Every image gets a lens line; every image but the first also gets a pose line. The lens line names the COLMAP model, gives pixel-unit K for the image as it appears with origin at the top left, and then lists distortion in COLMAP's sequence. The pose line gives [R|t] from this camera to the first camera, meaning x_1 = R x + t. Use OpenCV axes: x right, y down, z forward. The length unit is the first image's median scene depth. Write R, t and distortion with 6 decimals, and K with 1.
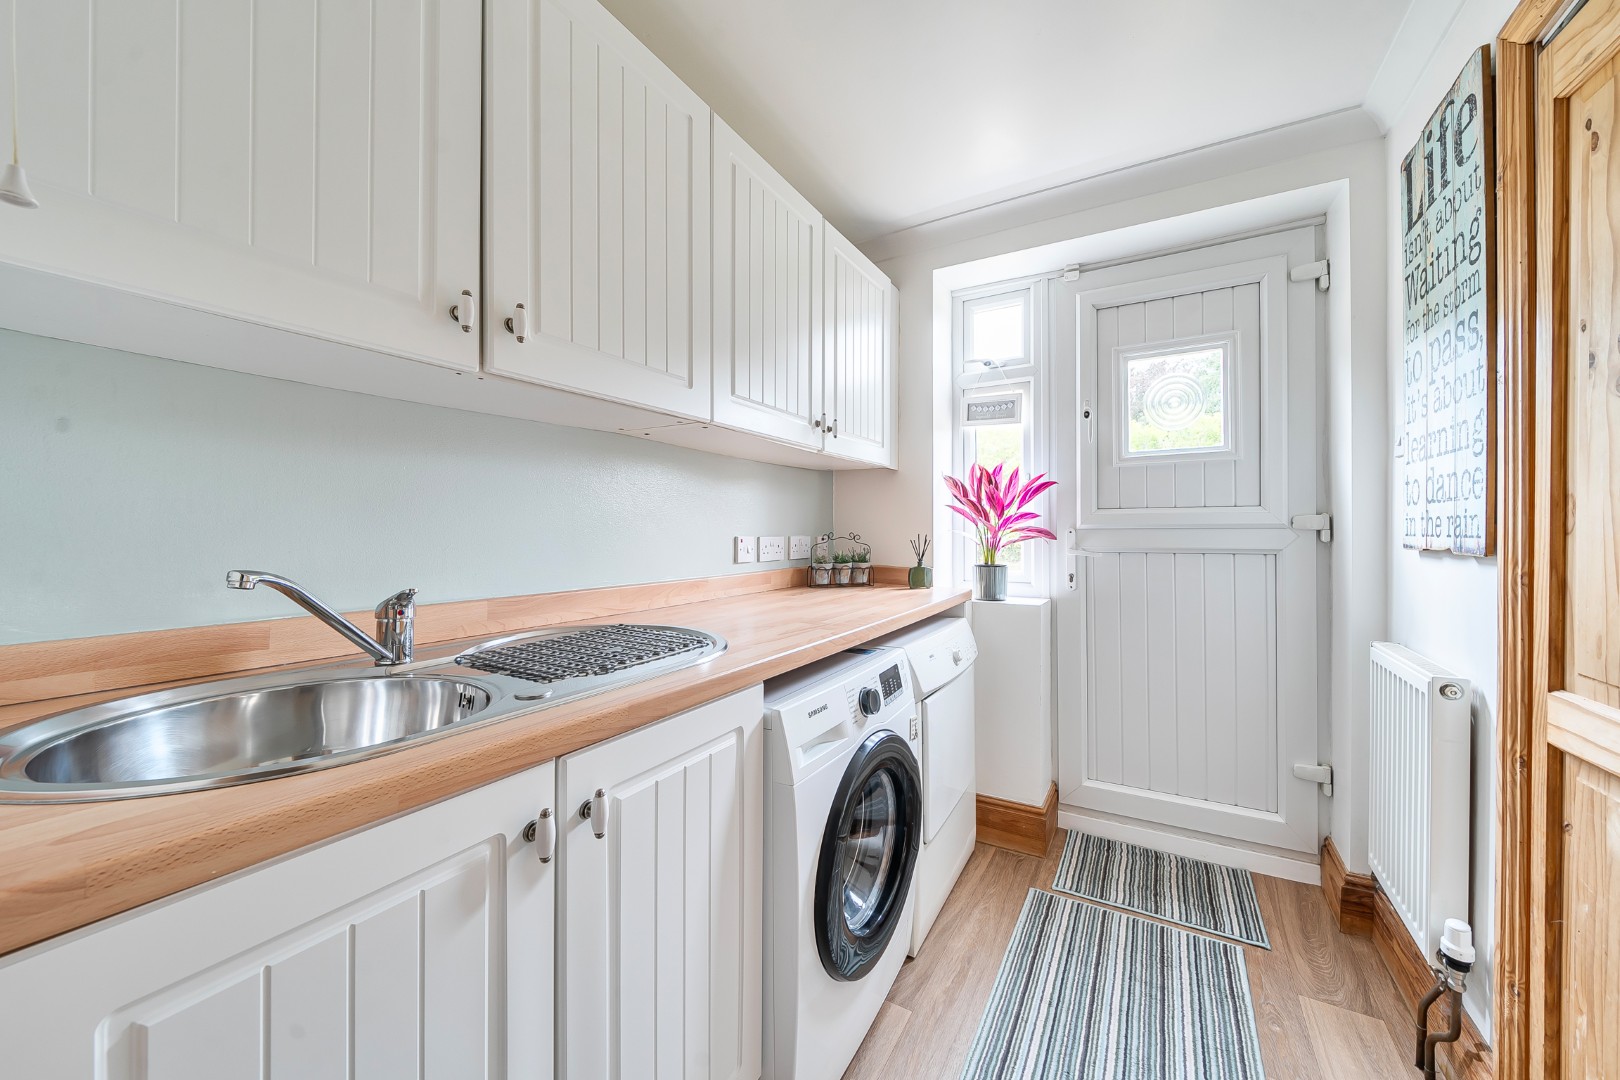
lens RADIAL K [[578.7, 0, 810.0], [0, 578.7, 540.0], [0, 0, 1]] dist [0.000312, -0.000076]
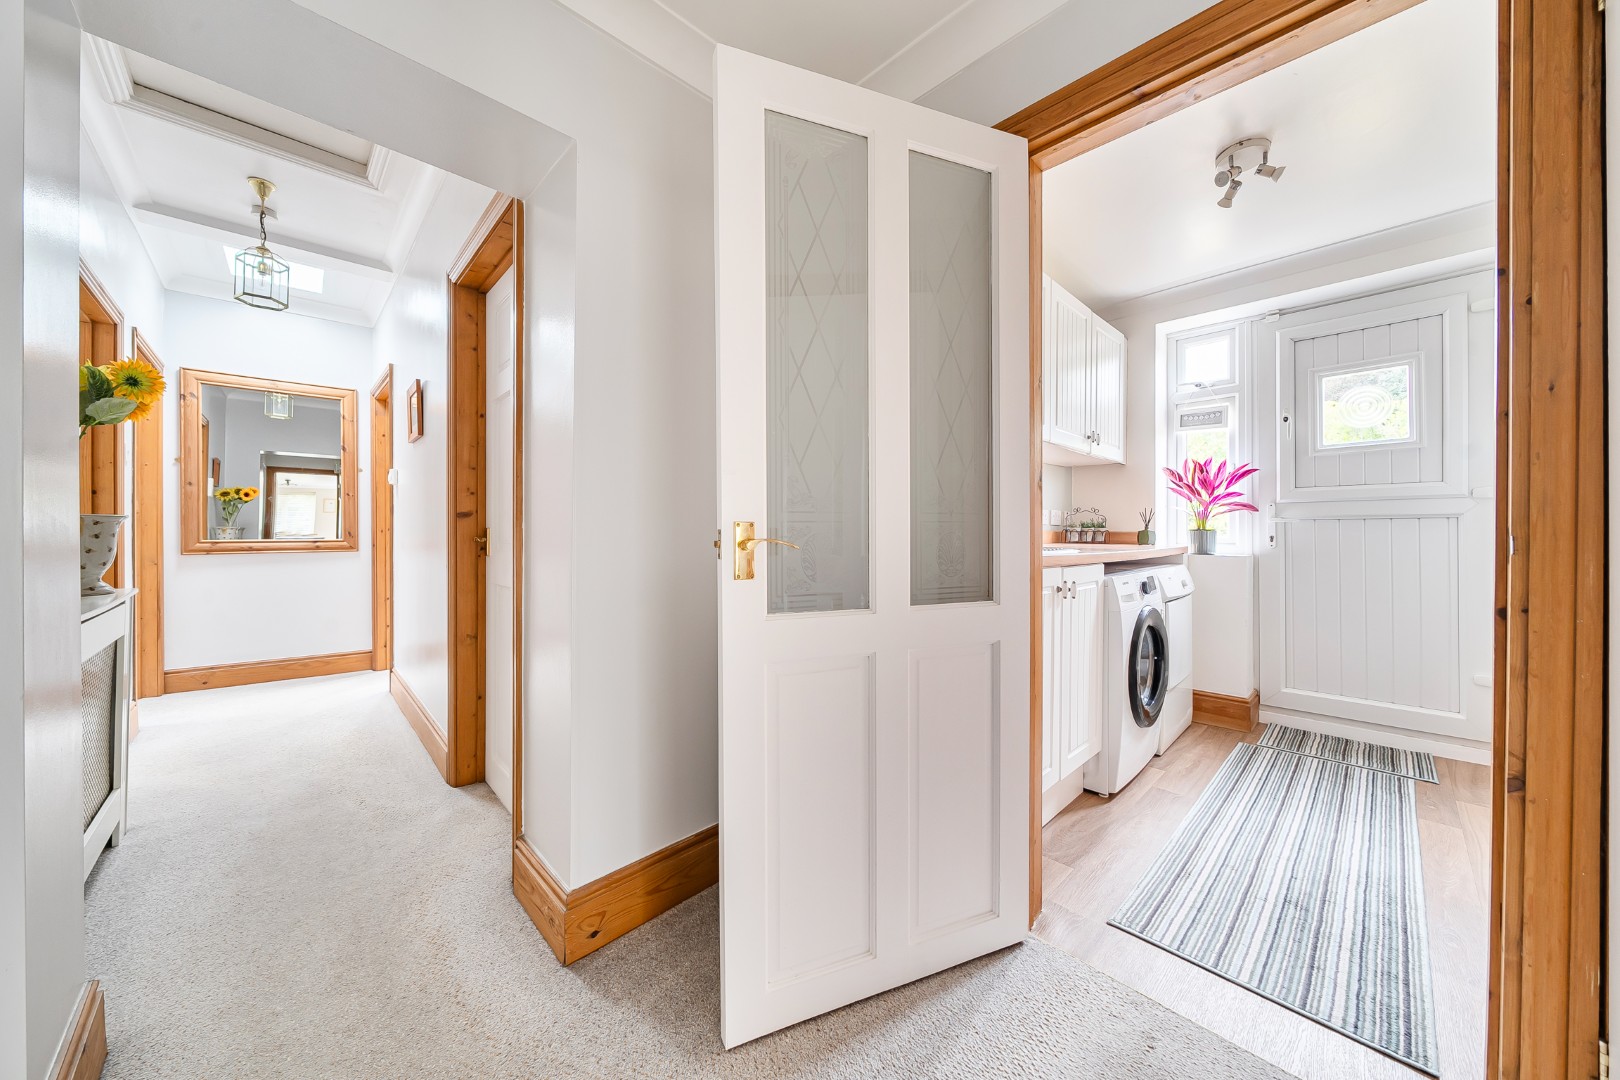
lens RADIAL K [[566.4, 0, 770.8], [0, 566.4, 541.0], [0, 0, 1]] dist [-0.002468, -0.000131]
pose [[0.959273, 0.003342, -0.282461, -0.308610], [-0.004152, 0.999989, -0.002268, 0.079155], [0.282450, 0.003349, 0.959276, -0.619910]]
